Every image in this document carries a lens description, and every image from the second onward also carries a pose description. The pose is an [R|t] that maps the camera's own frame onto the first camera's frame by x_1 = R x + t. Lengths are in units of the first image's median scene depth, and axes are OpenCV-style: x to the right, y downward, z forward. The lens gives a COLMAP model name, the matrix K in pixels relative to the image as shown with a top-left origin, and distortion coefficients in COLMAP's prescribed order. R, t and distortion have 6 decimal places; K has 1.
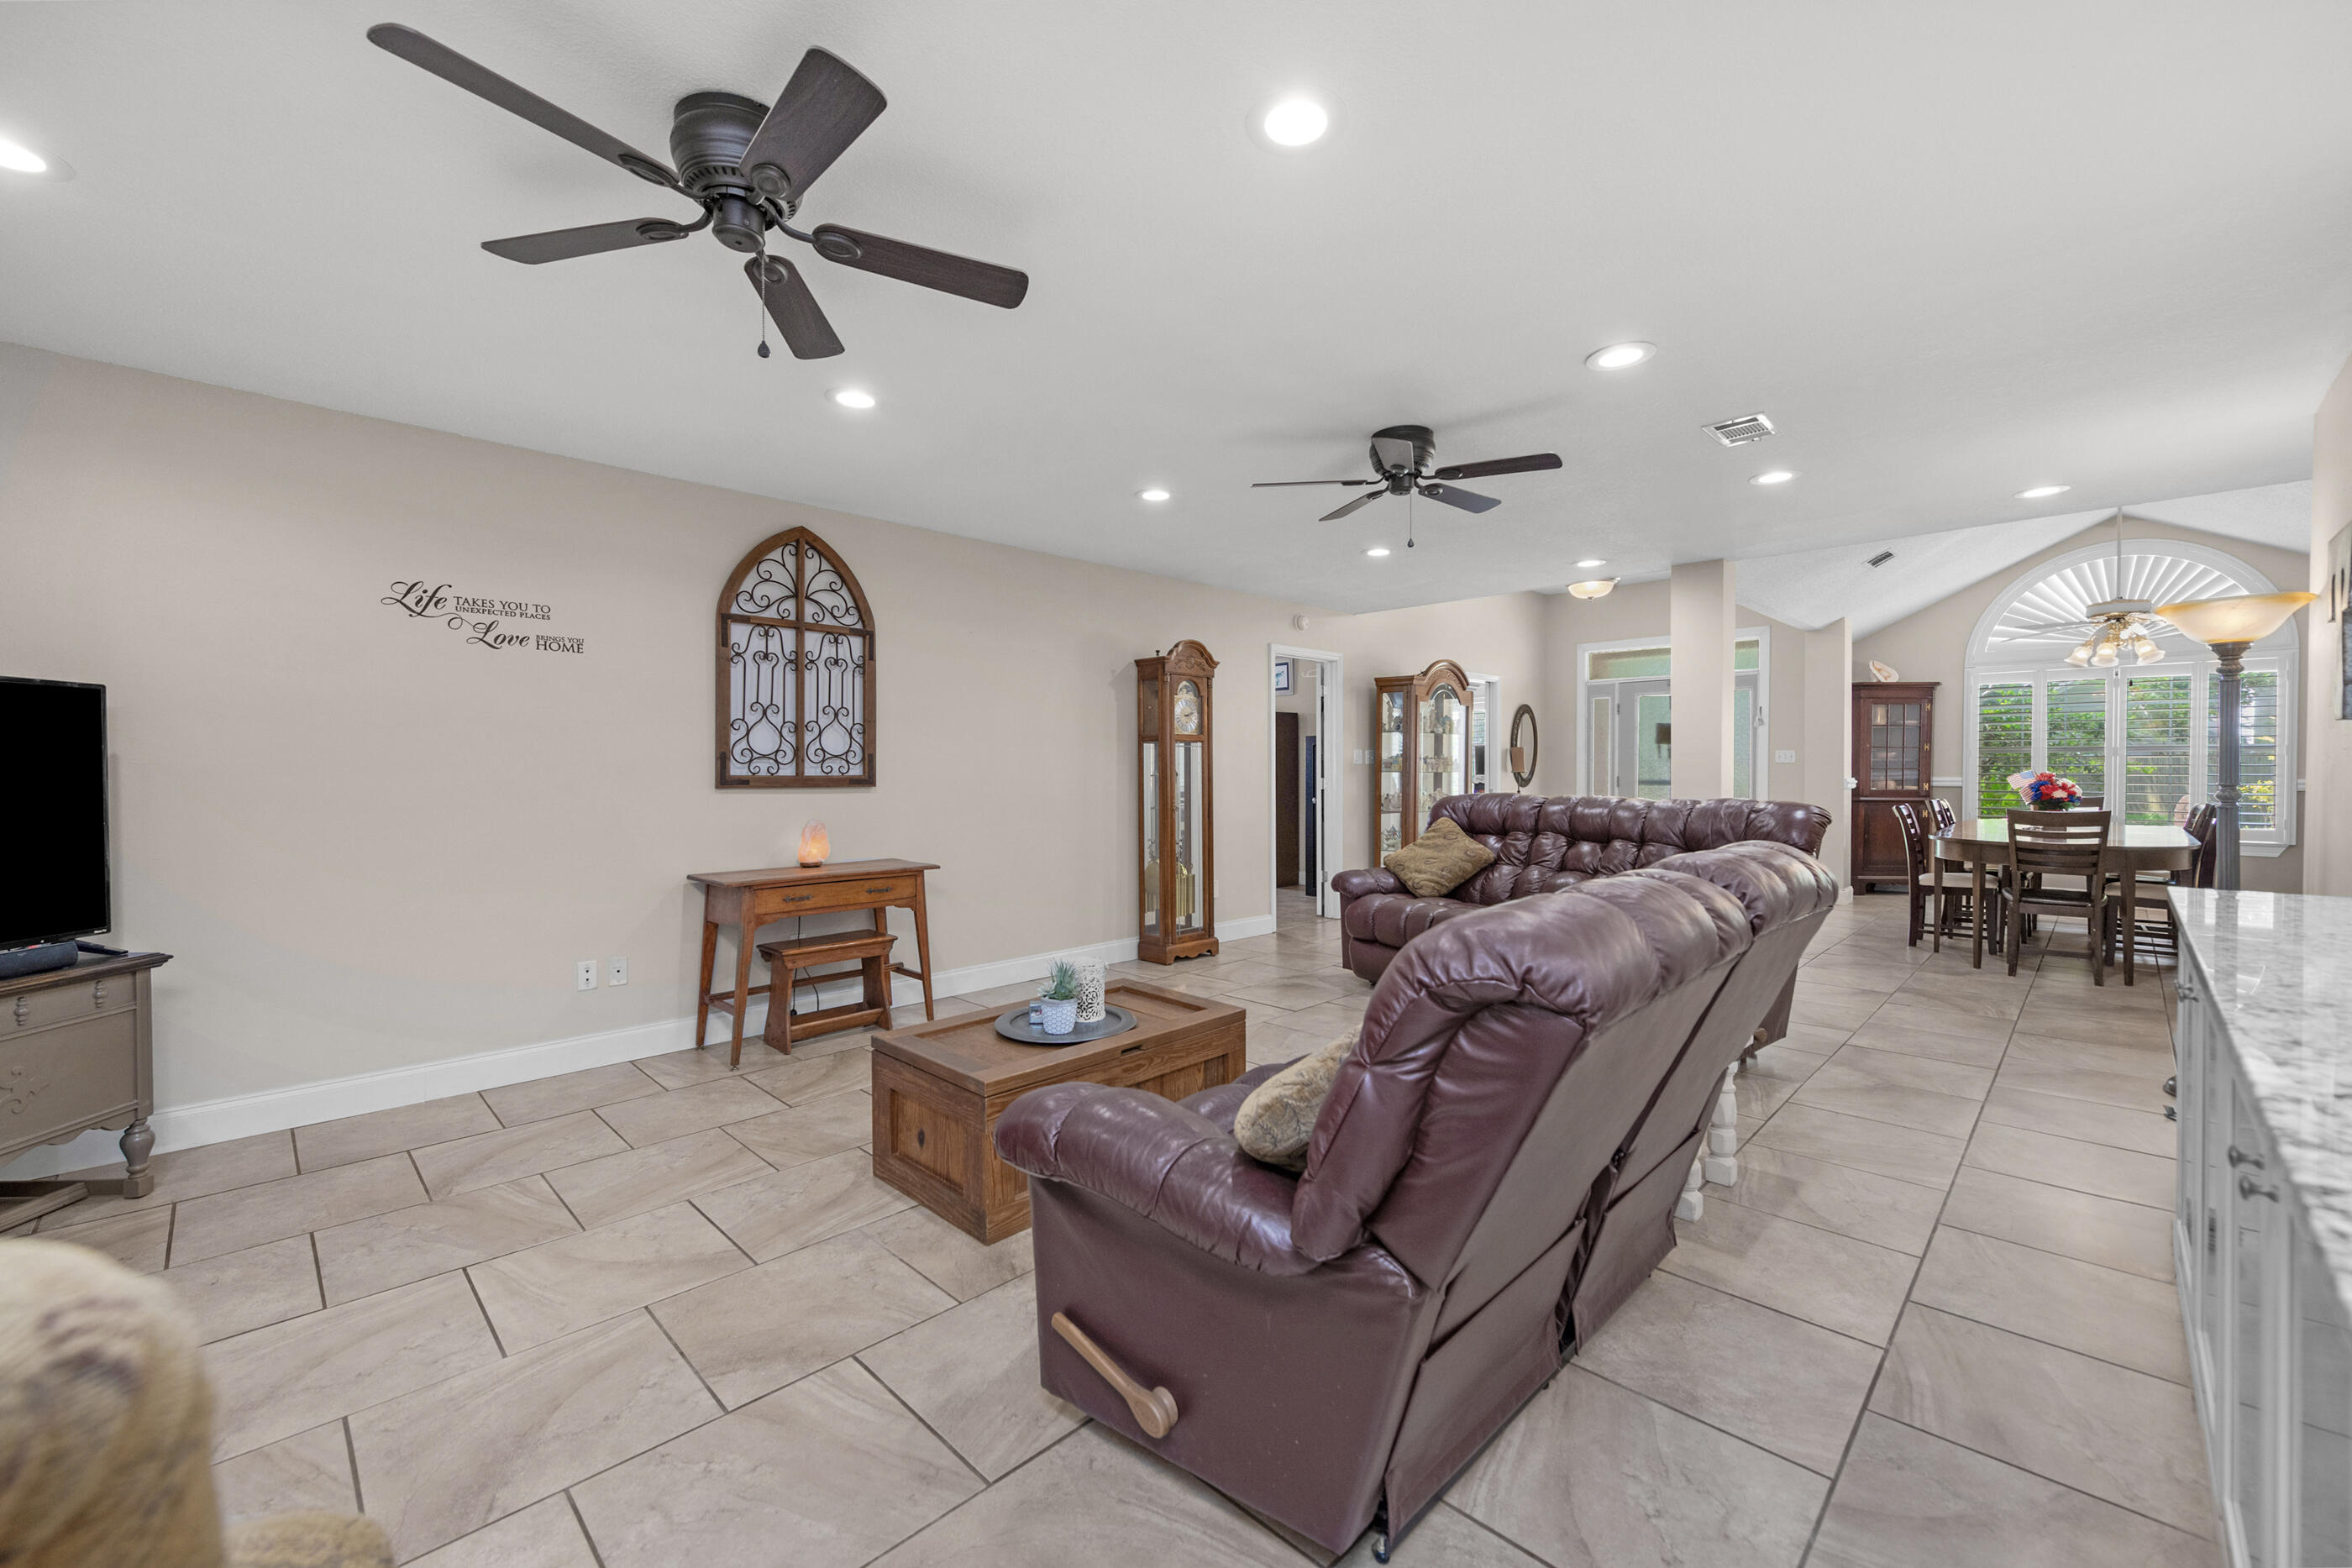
lens RADIAL K [[936.1, 0, 1182.2], [0, 936.1, 778.5], [0, 0, 1]] dist [0.002499, 0.000286]
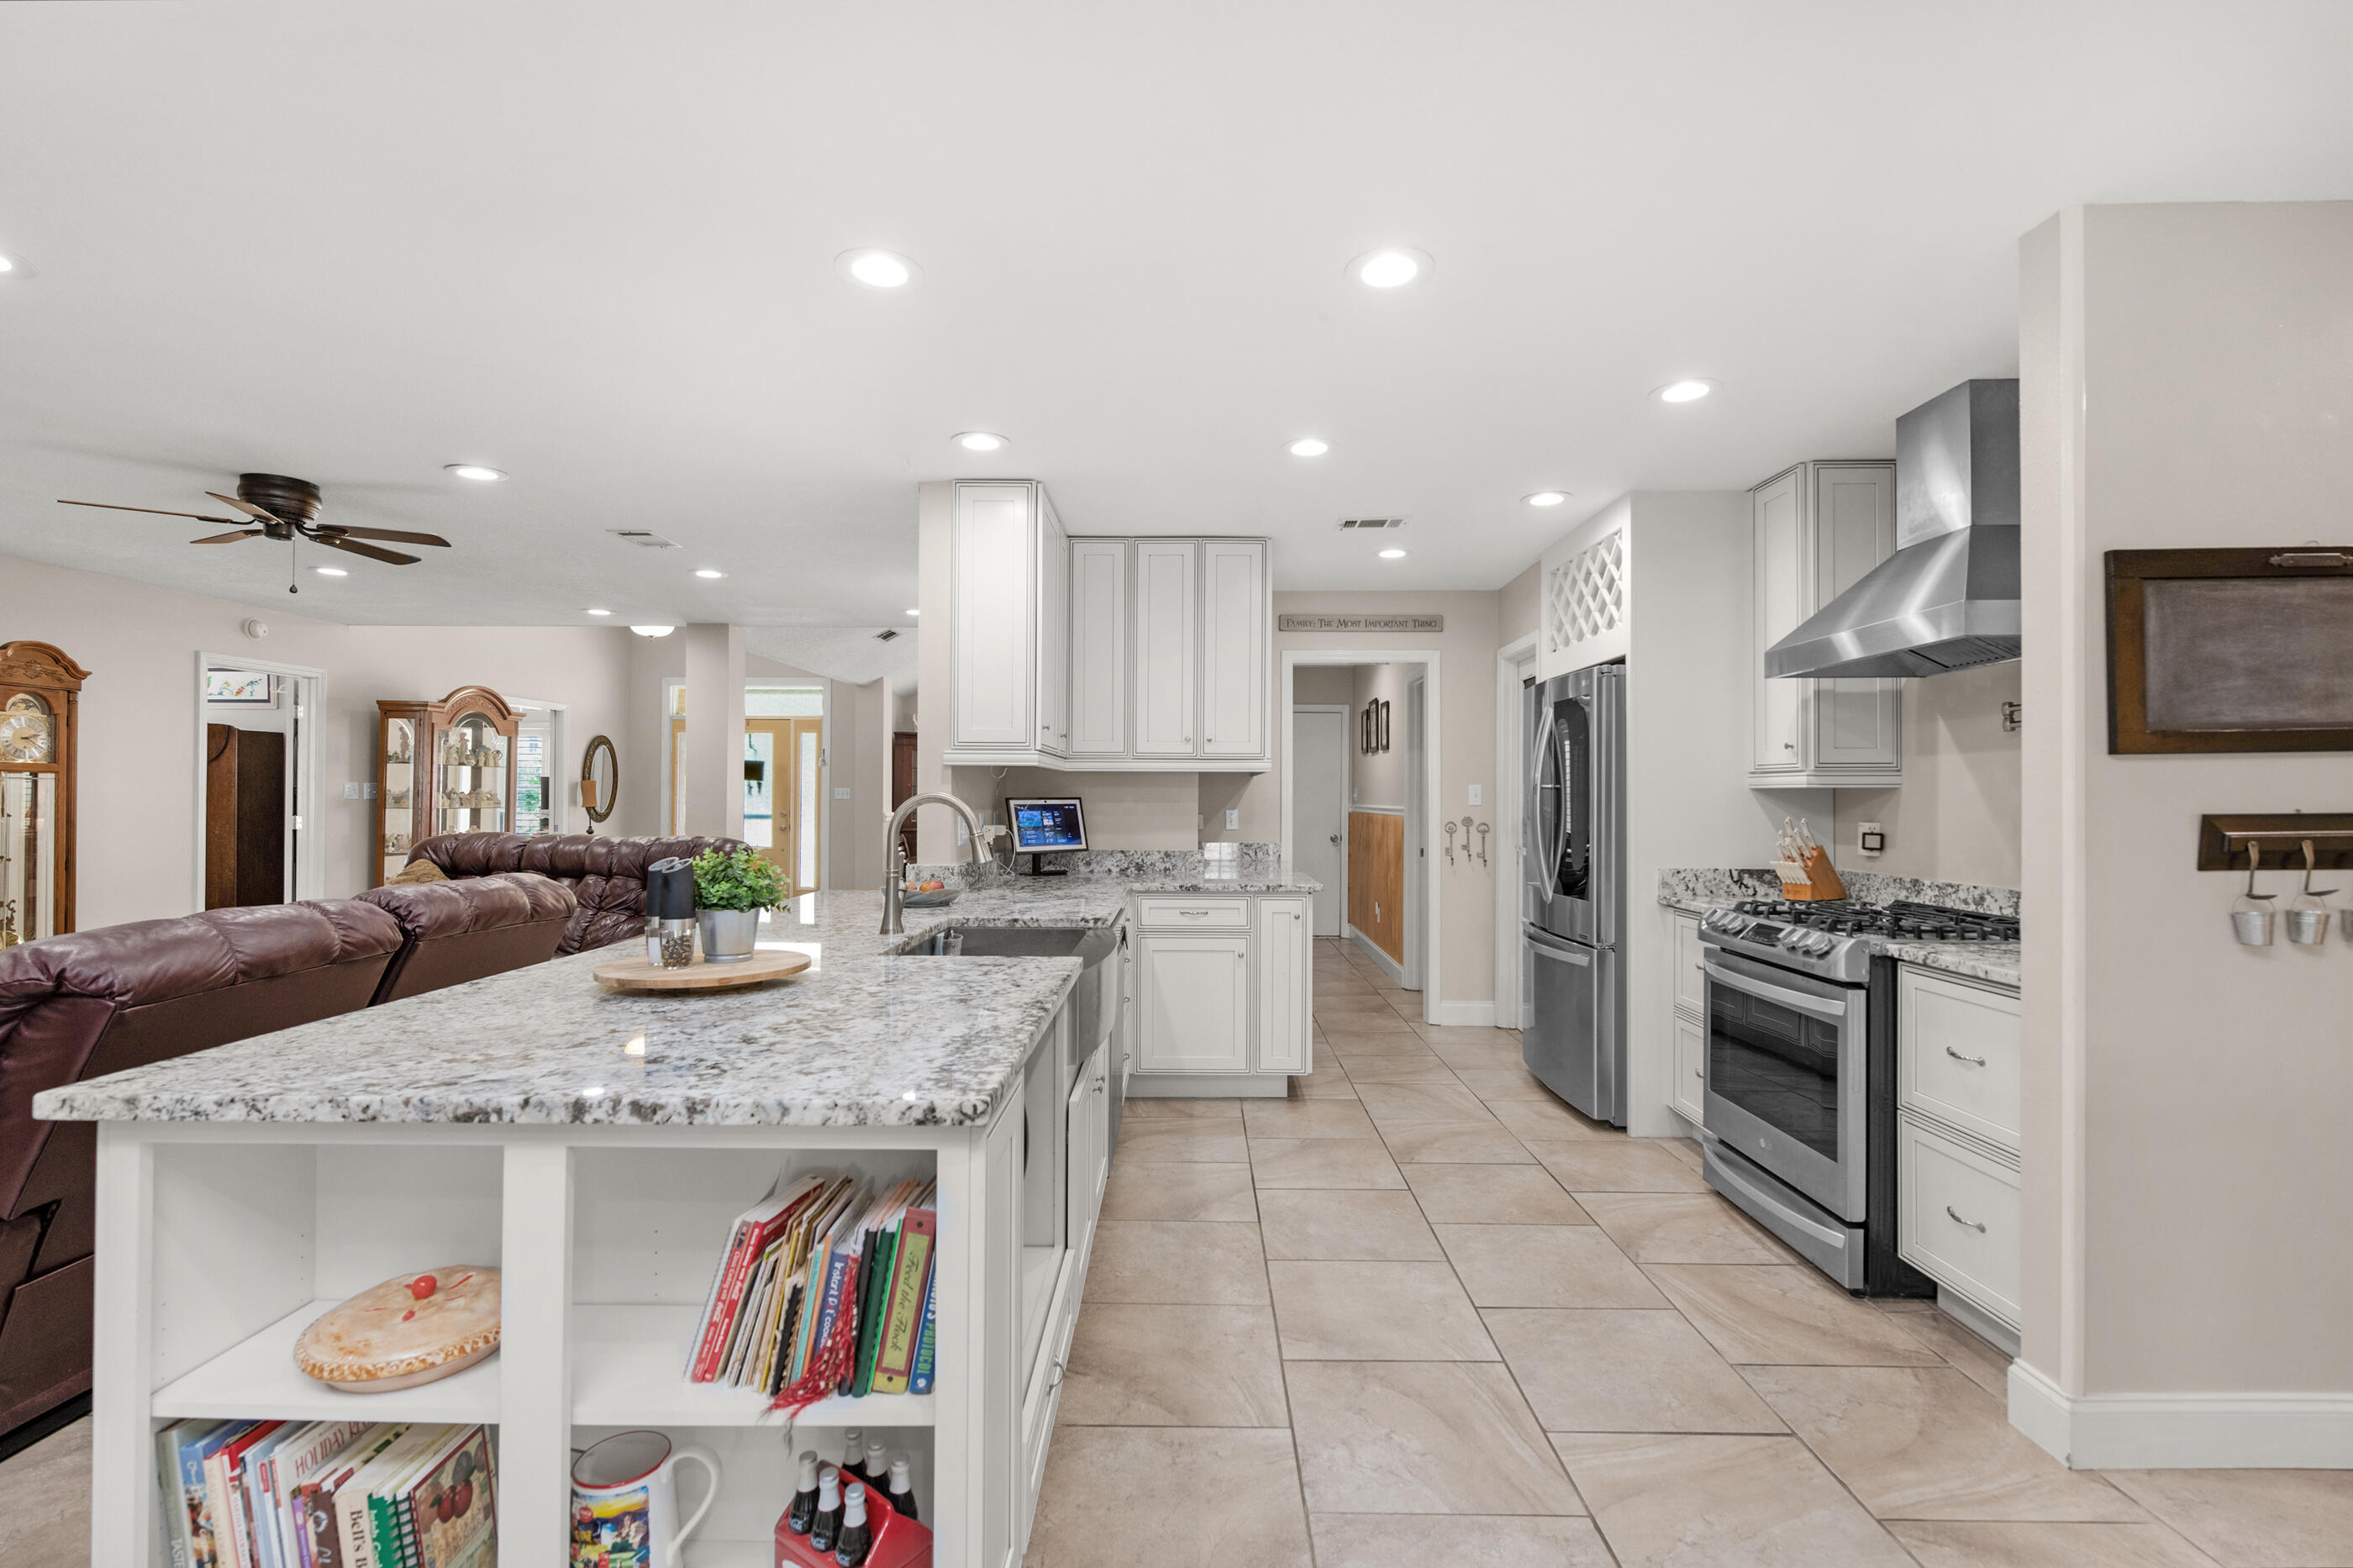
lens RADIAL K [[1030.8, 0, 1182.3], [0, 1030.8, 786.4], [0, 0, 1]] dist [0.002720, -0.001025]
pose [[0.714962, 0.013662, 0.699030, 0.122925], [-0.000007, 0.999809, -0.019534, -0.014759], [-0.699164, 0.013962, 0.714825, -0.361654]]
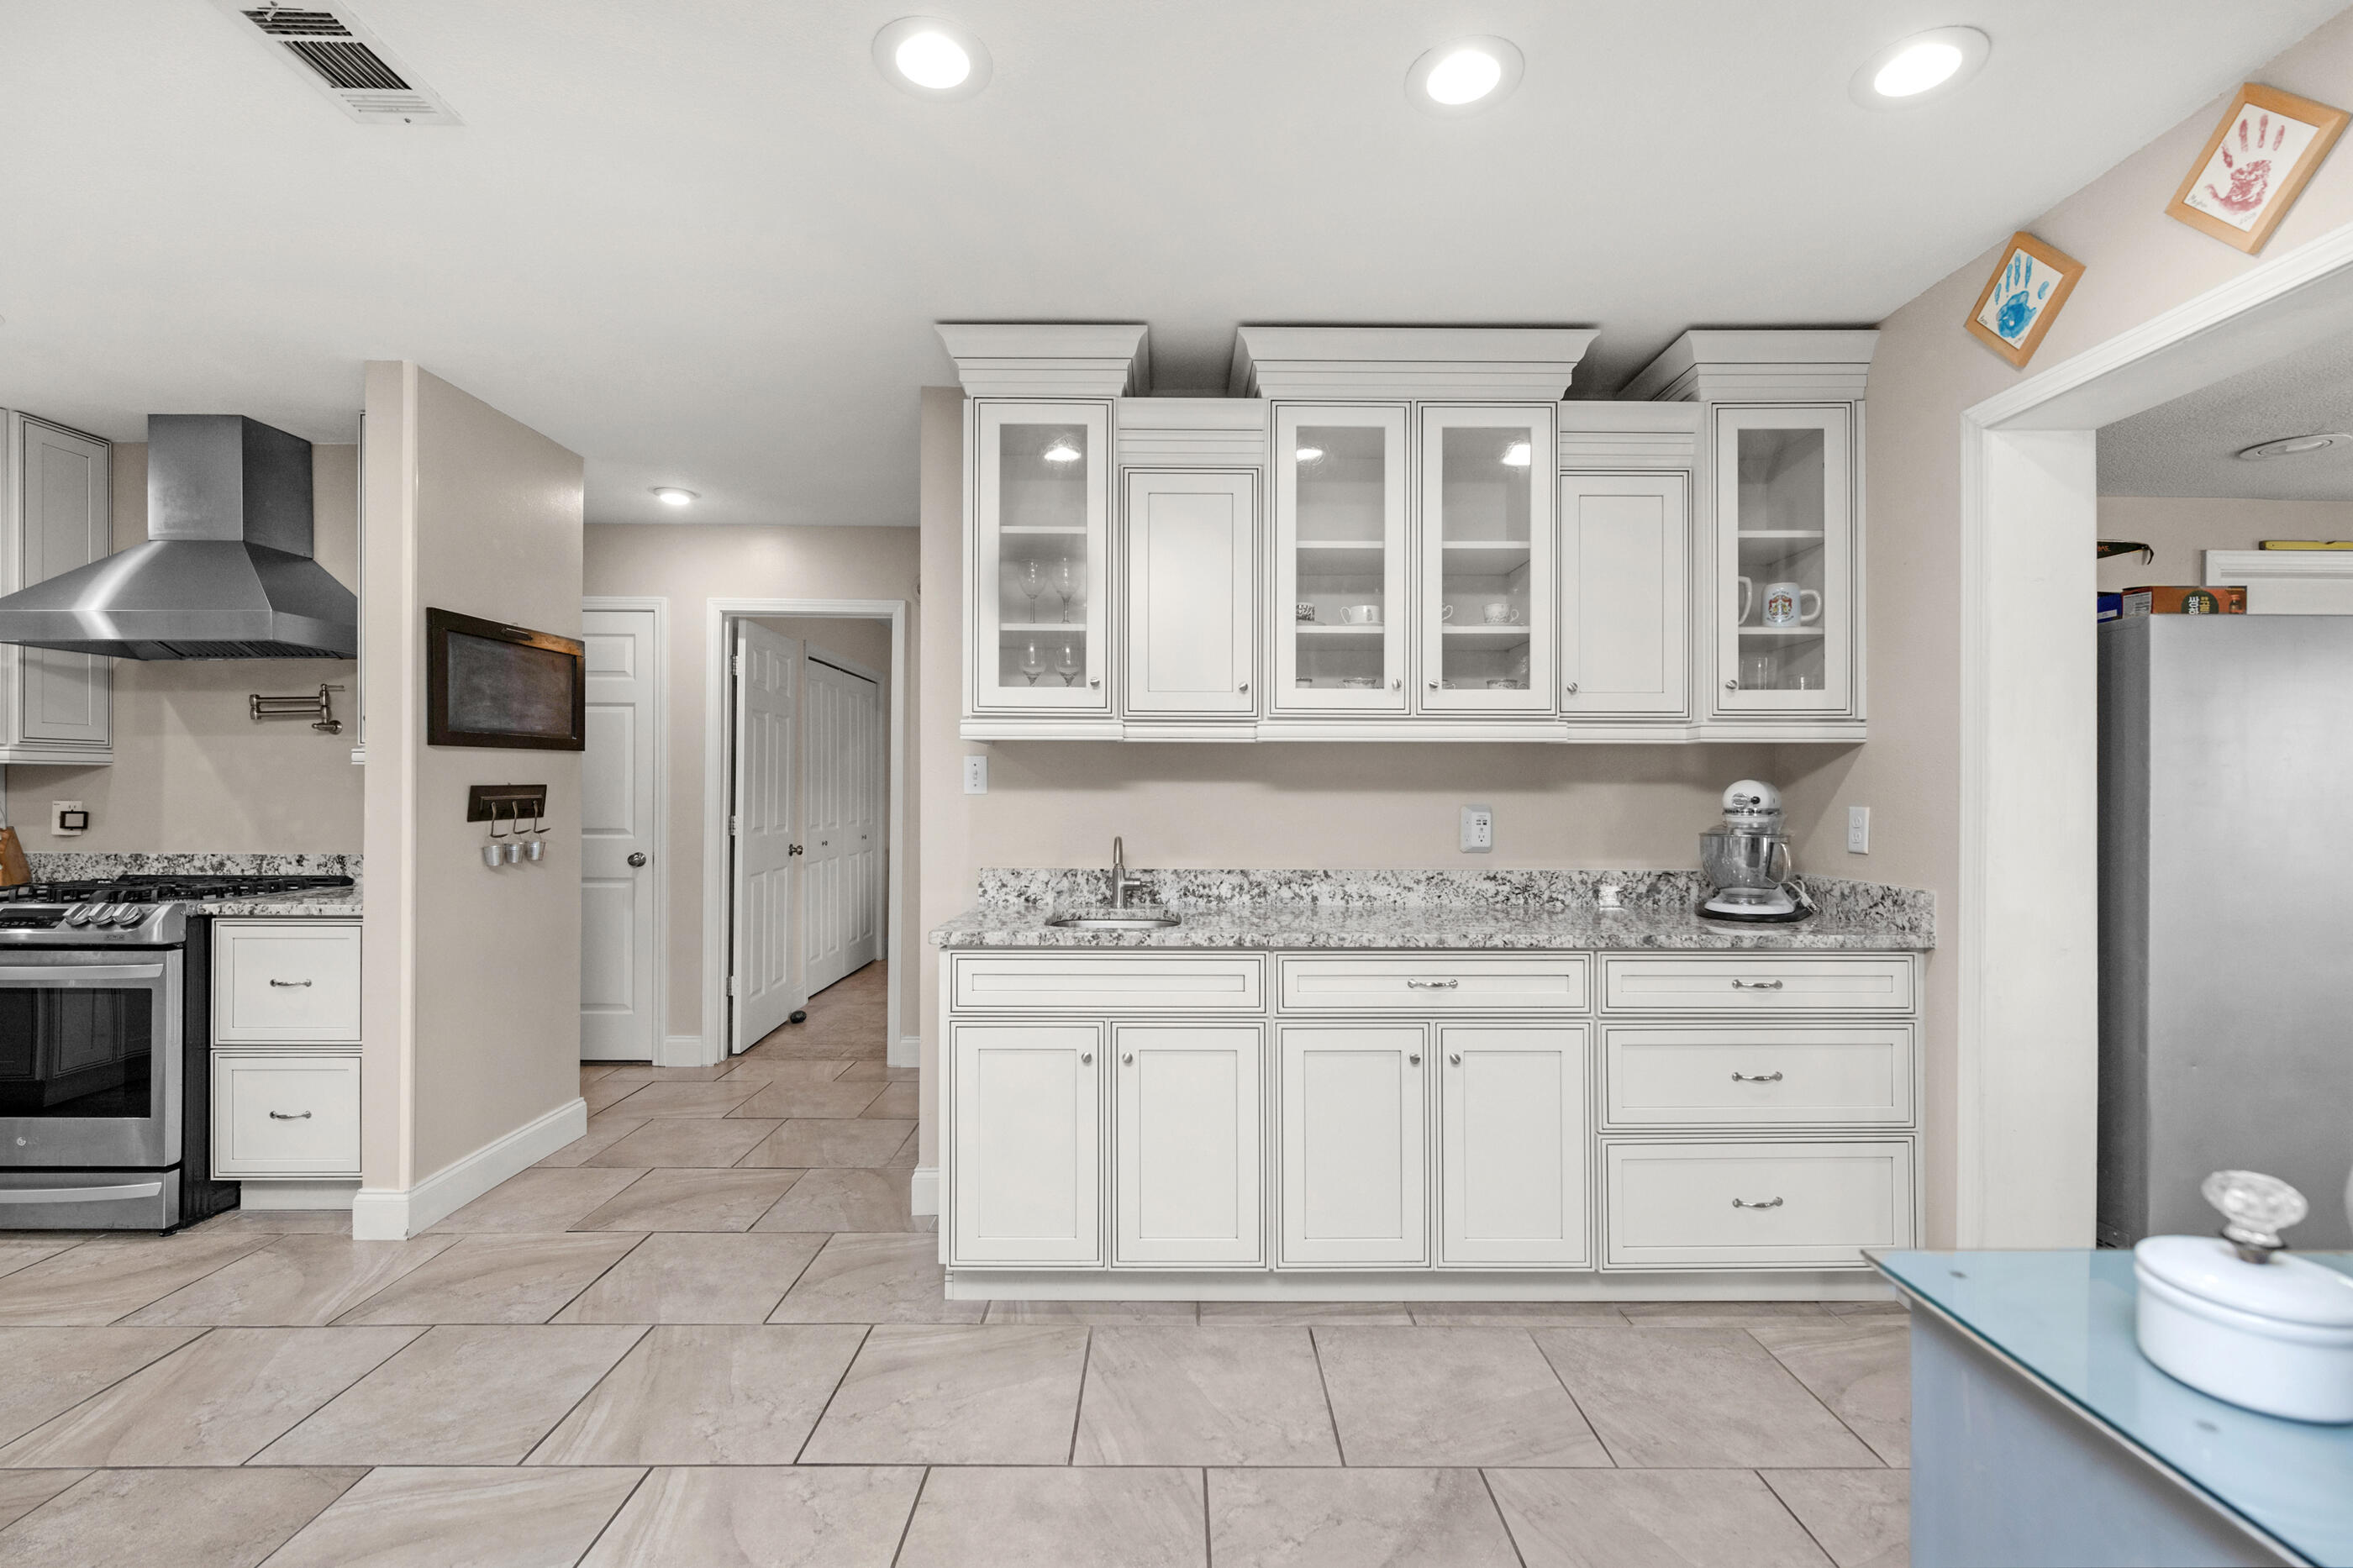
lens RADIAL K [[1030.8, 0, 1182.3], [0, 1030.8, 786.4], [0, 0, 1]] dist [0.002720, -0.001025]
pose [[-0.716322, 0.003037, 0.697763, -0.087624], [0.005113, 0.999987, 0.000896, -0.009016], [-0.697751, 0.004209, -0.716328, -0.180446]]
